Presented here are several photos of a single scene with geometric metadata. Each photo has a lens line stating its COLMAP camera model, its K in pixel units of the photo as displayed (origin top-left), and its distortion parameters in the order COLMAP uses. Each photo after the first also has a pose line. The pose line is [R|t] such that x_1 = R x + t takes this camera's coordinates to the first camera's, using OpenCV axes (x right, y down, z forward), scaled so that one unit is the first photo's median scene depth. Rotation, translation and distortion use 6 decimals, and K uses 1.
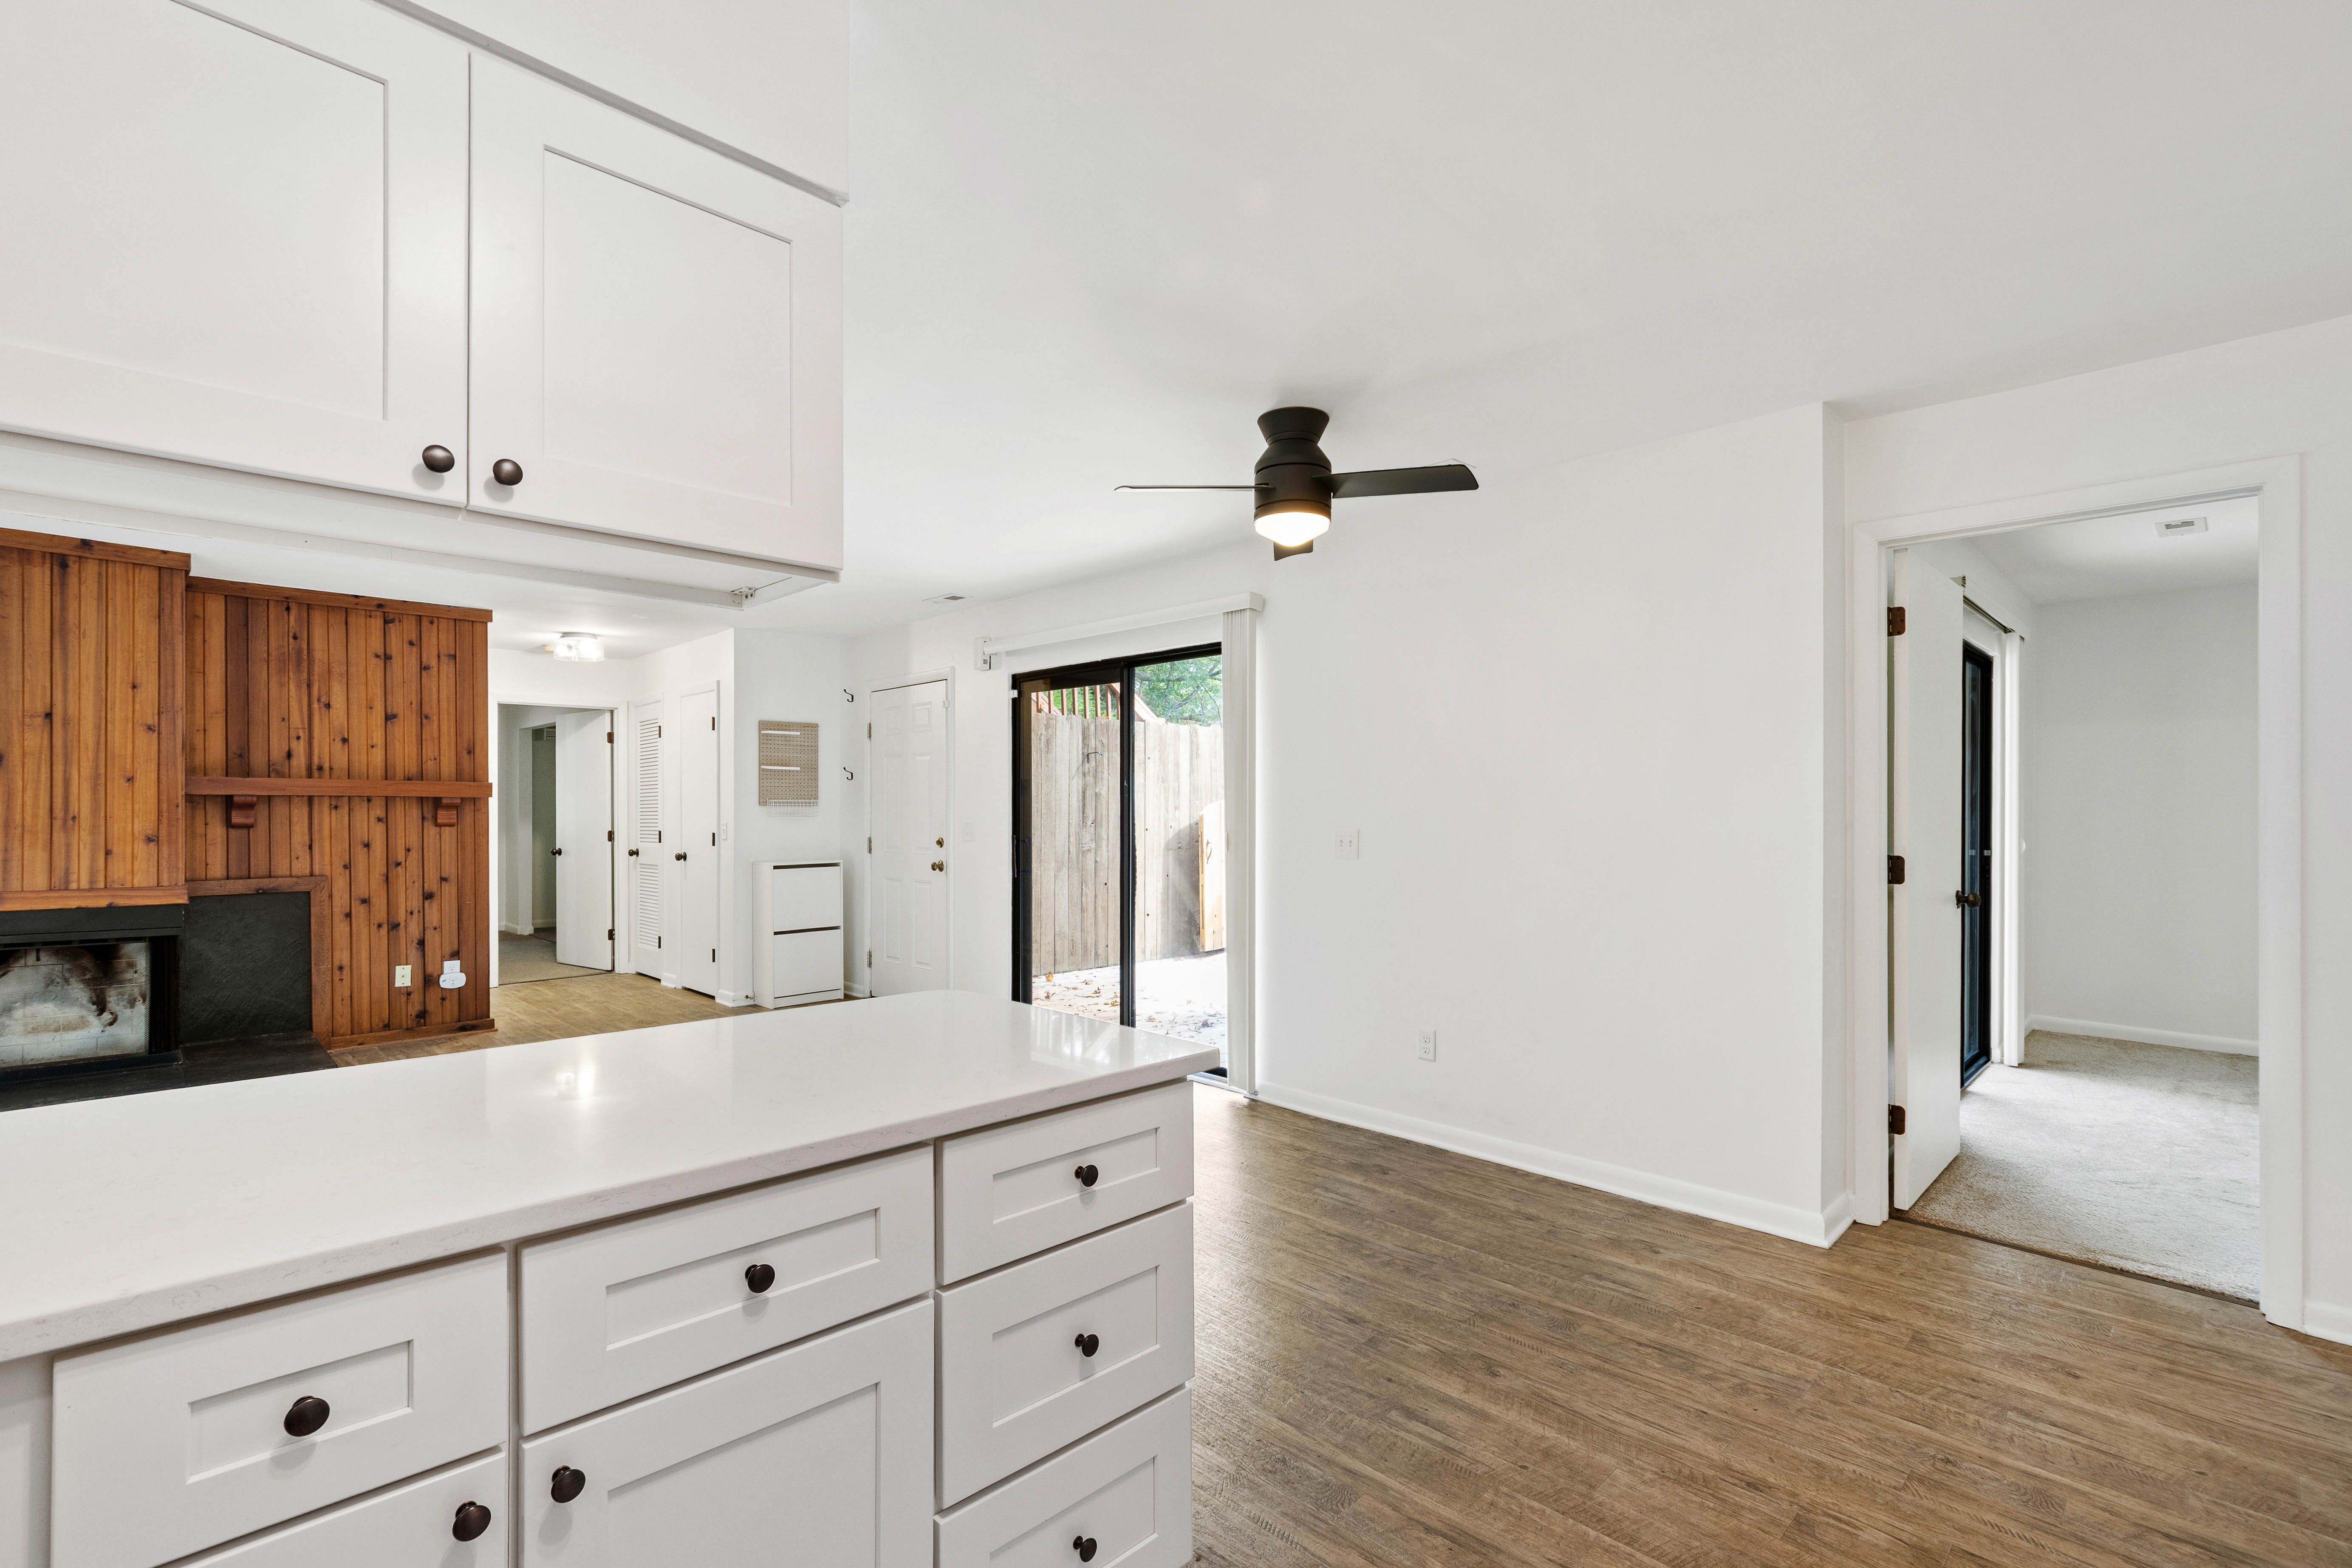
lens RADIAL K [[1048.7, 0, 1169.3], [0, 1048.7, 808.8], [0, 0, 1]] dist [-0.003805, 0.000137]
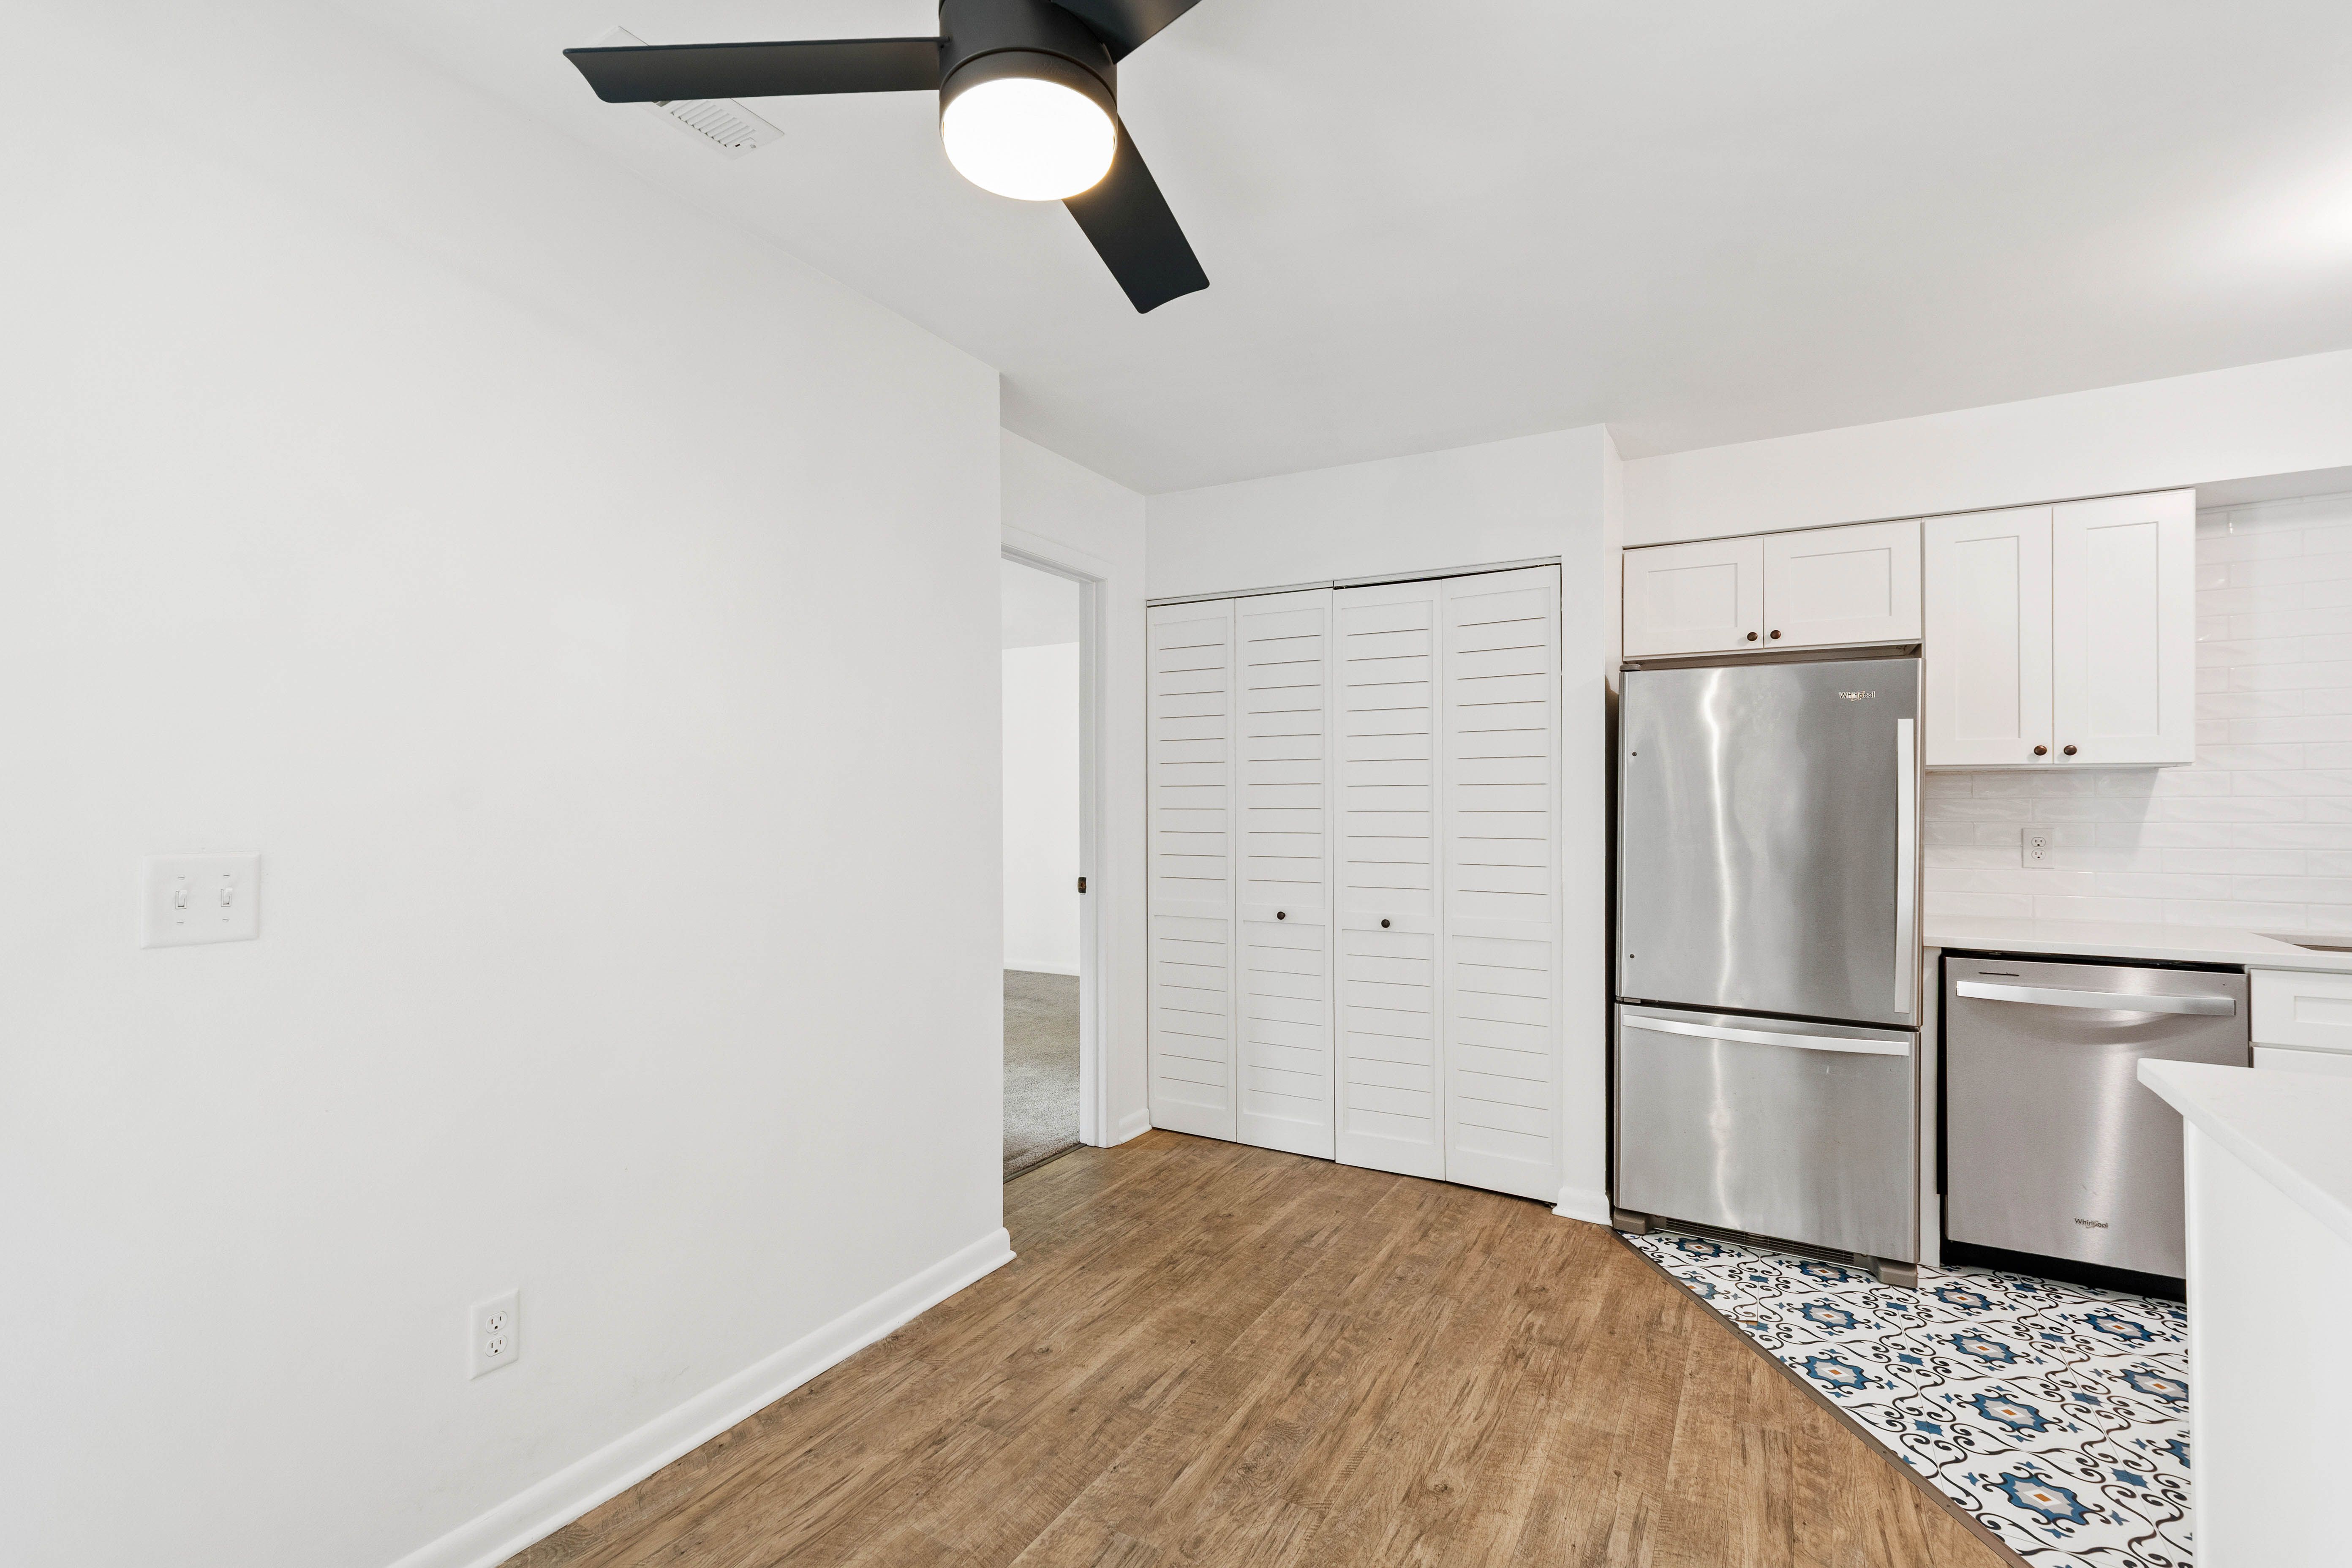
lens RADIAL K [[1048.8, 0, 1185.4], [0, 1048.8, 792.6], [0, 0, 1]] dist [-0.003805, 0.000137]
pose [[-0.271767, 0.008234, 0.962328, -0.230229], [-0.001948, 0.999957, -0.009106, 0.006420], [-0.962361, -0.004349, -0.271739, 0.783973]]
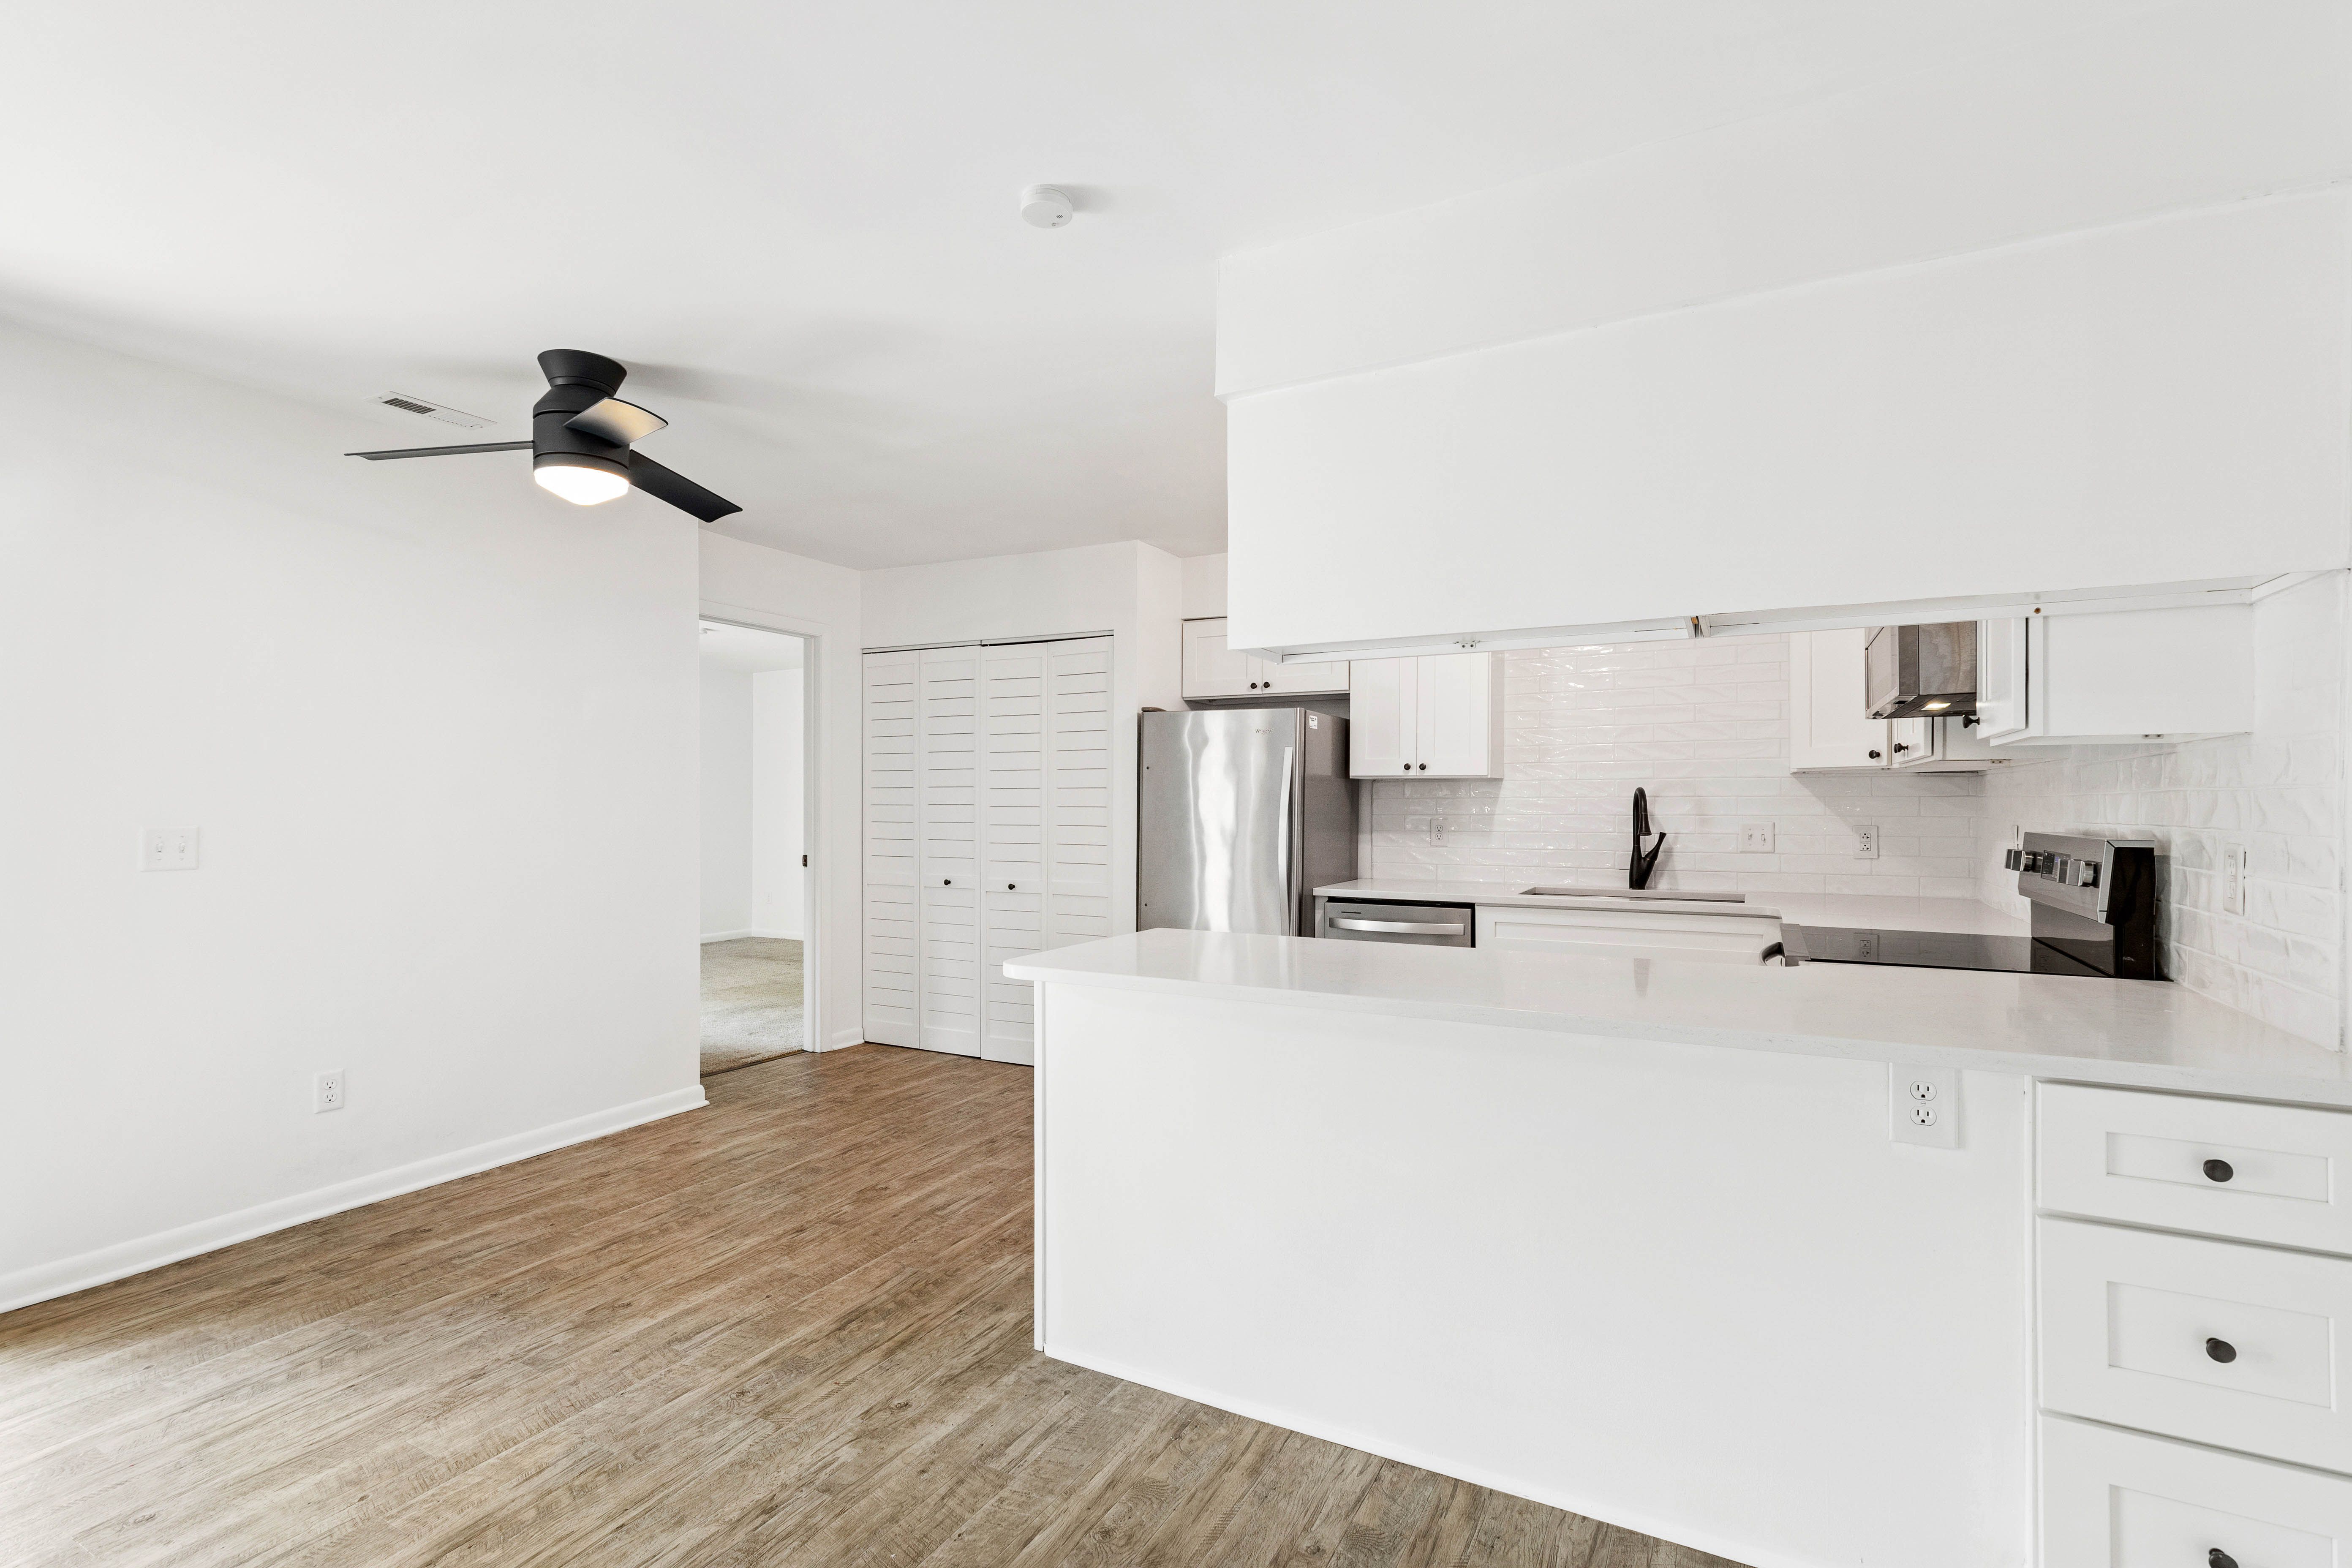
lens RADIAL K [[1048.8, 0, 1170.8], [0, 1048.8, 791.8], [0, 0, 1]] dist [-0.003805, 0.000137]
pose [[-0.302637, 0.010304, 0.953050, -0.649523], [-0.001326, 0.999936, -0.011232, 0.008329], [-0.953105, -0.004663, -0.302604, 0.589808]]
